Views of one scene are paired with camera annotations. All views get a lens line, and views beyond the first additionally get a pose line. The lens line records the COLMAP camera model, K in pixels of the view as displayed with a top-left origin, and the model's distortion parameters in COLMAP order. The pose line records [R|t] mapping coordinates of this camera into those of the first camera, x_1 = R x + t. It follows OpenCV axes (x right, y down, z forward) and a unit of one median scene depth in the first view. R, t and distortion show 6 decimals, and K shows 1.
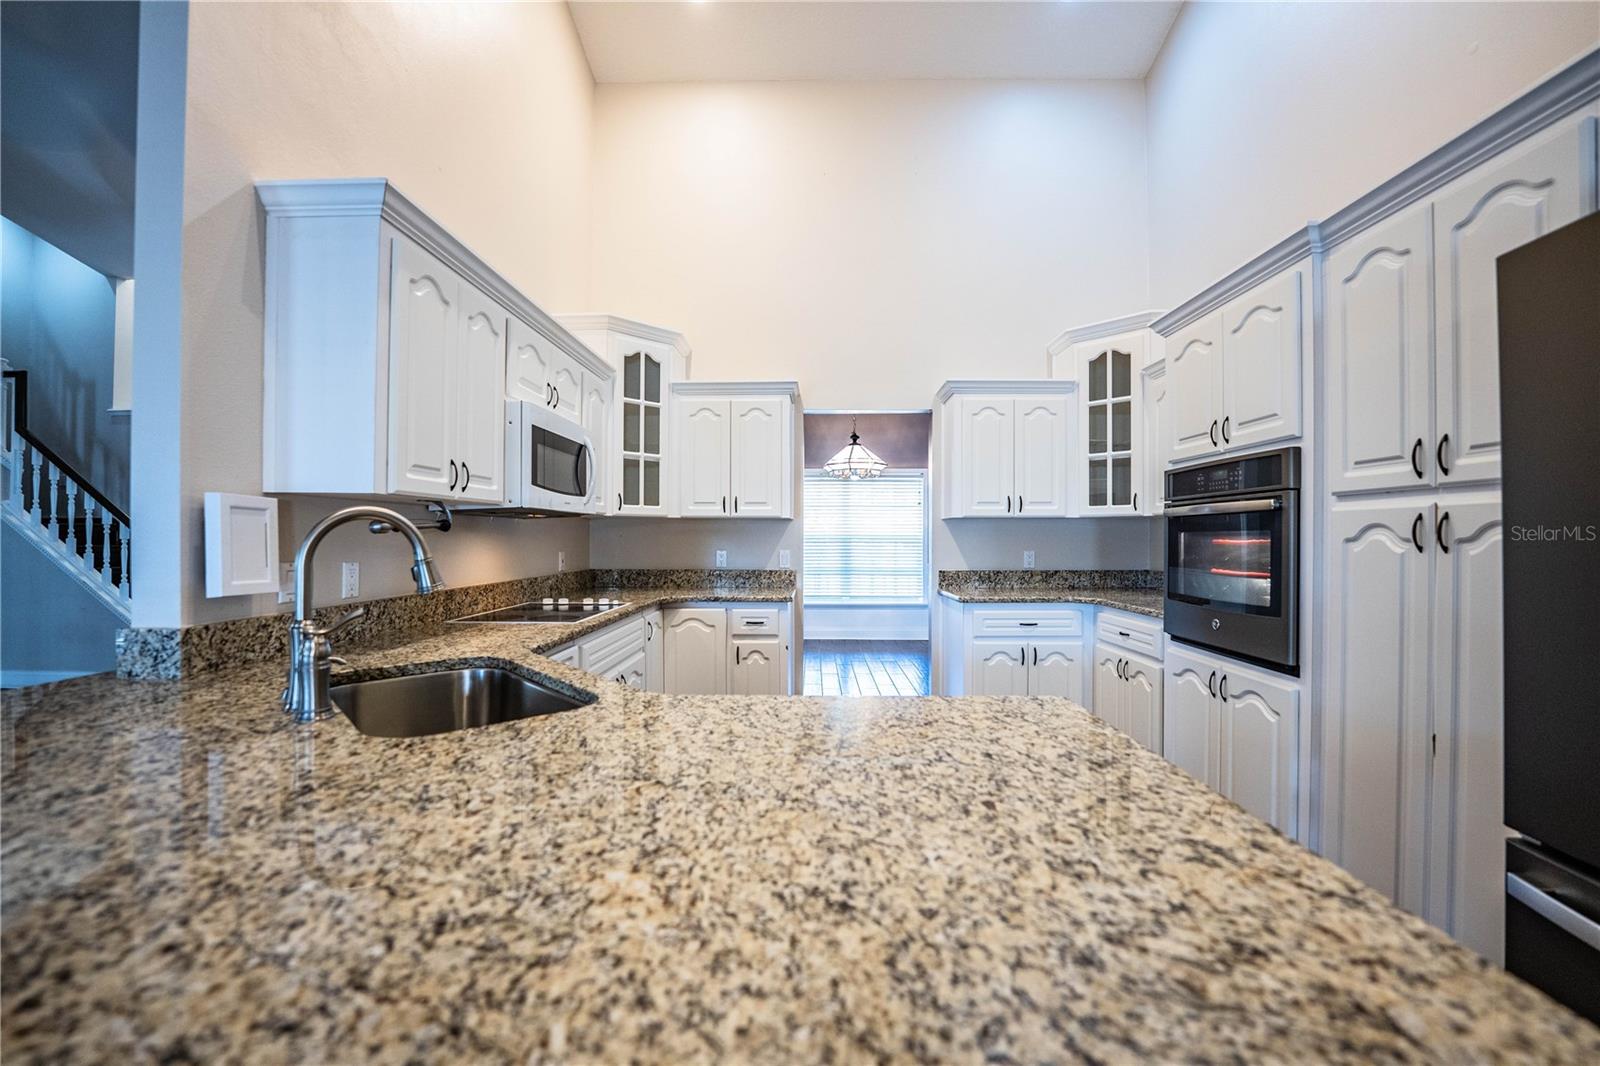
lens RADIAL K [[654.2, 0, 798.0], [0, 654.2, 535.3], [0, 0, 1]] dist [-0.025783, 0.000359]
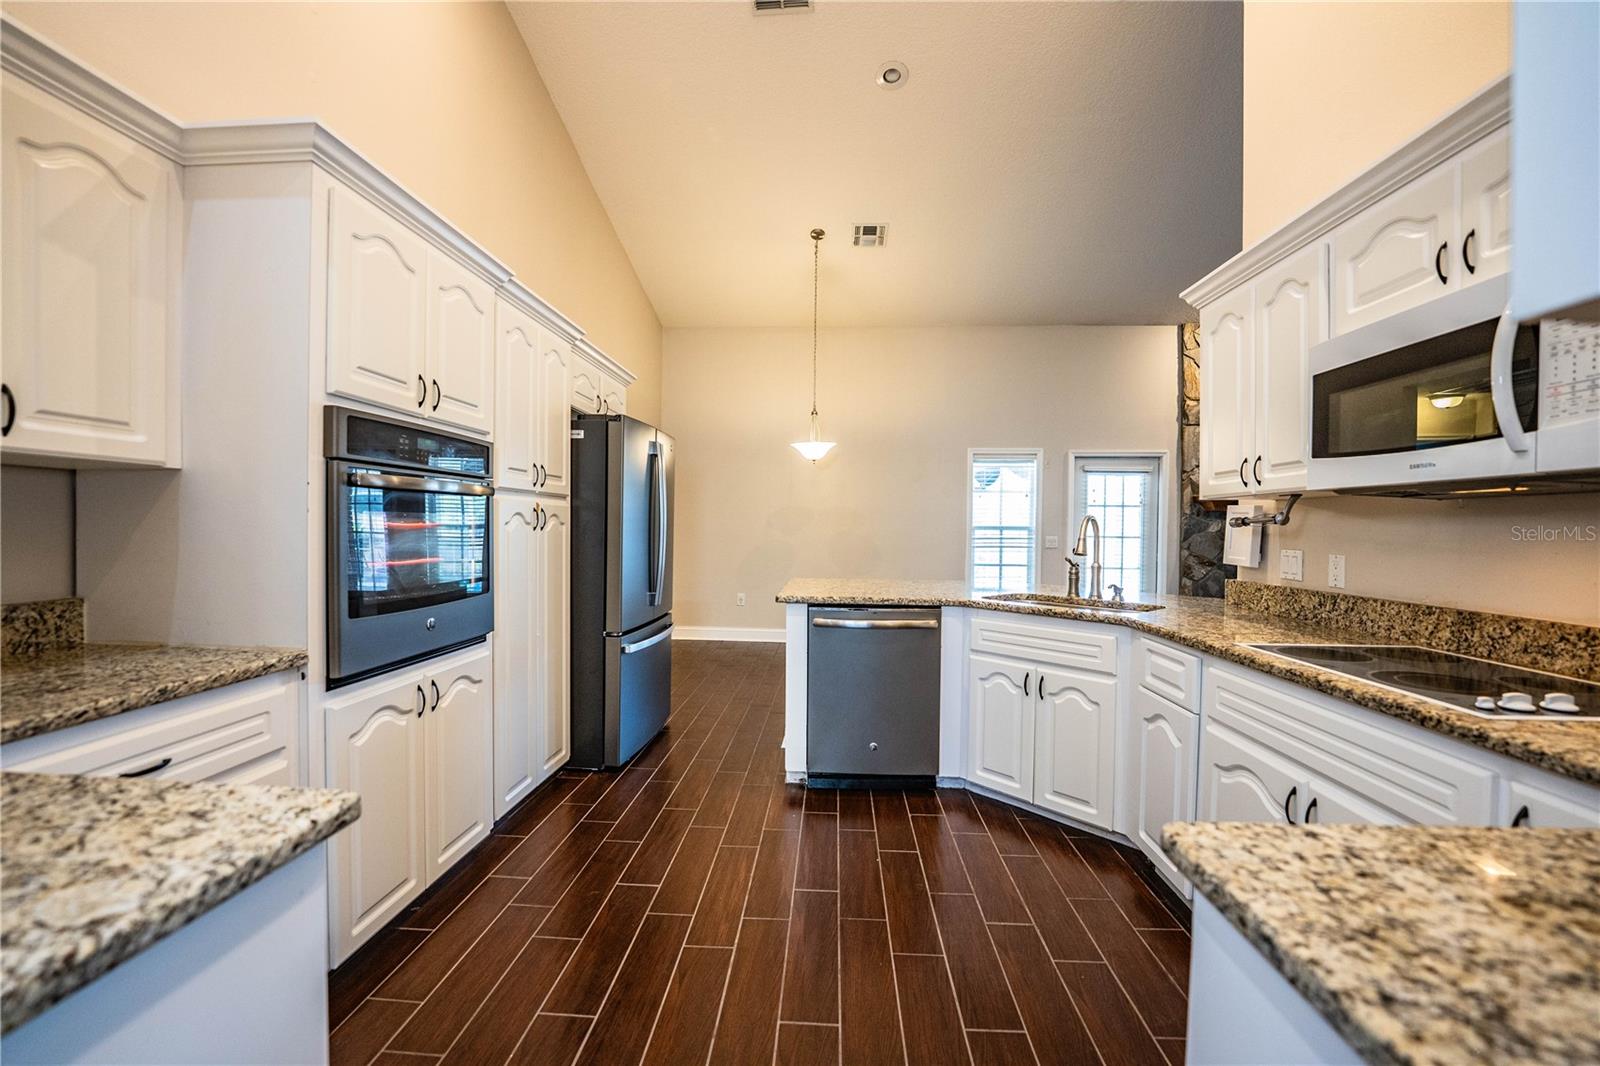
lens RADIAL K [[654.2, 0, 803.4], [0, 654.2, 537.1], [0, 0, 1]] dist [-0.025783, 0.000359]
pose [[-0.999475, -0.012968, 0.029705, 0.125107], [-0.012590, 0.999838, 0.012891, 0.007295], [-0.029868, 0.012511, -0.999476, 1.594611]]
